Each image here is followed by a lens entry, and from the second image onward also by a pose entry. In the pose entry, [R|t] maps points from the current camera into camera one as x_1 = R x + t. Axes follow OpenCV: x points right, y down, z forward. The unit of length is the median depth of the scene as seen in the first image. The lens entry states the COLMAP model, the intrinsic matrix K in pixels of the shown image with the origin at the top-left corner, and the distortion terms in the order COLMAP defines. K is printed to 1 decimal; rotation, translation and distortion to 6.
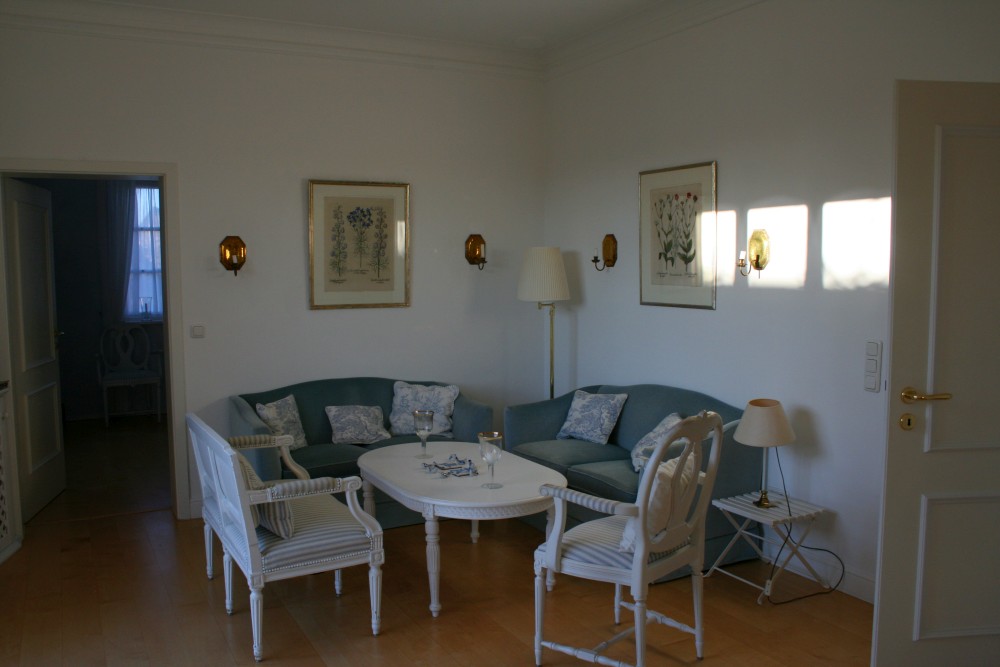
lens RADIAL K [[839.0, 0, 498.2], [0, 839.0, 337.4], [0, 0, 1]] dist [-0.133450, 0.119143]
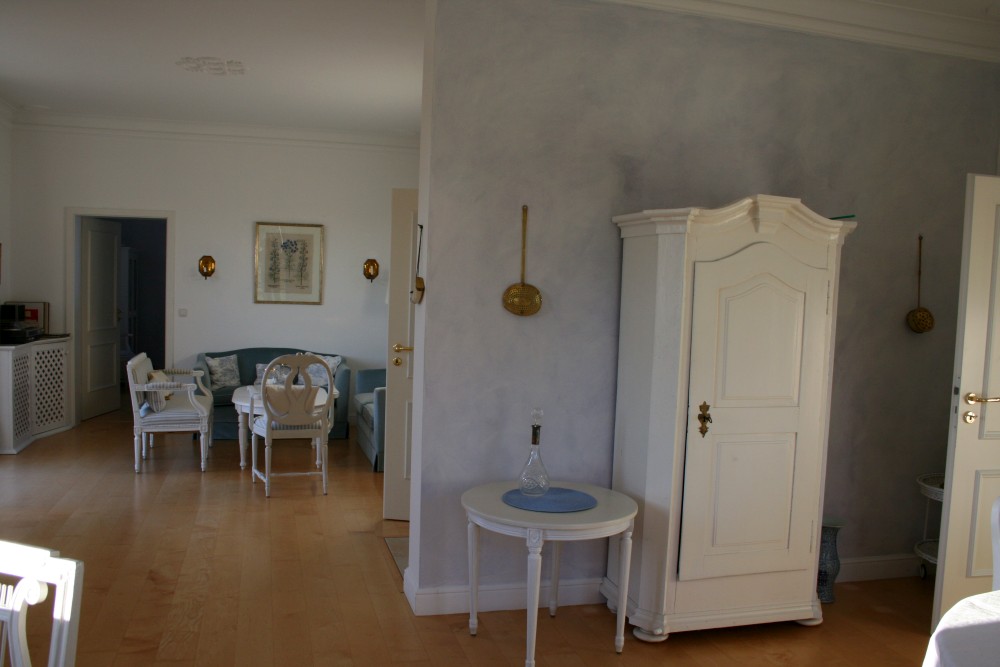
lens RADIAL K [[839.0, 0, 500.7], [0, 839.0, 333.6], [0, 0, 1]] dist [-0.133450, 0.119143]
pose [[0.974775, 0.051114, -0.217259, 0.574716], [-0.057253, 0.998116, -0.022053, 0.032482], [0.215722, 0.033935, 0.975865, -0.440336]]
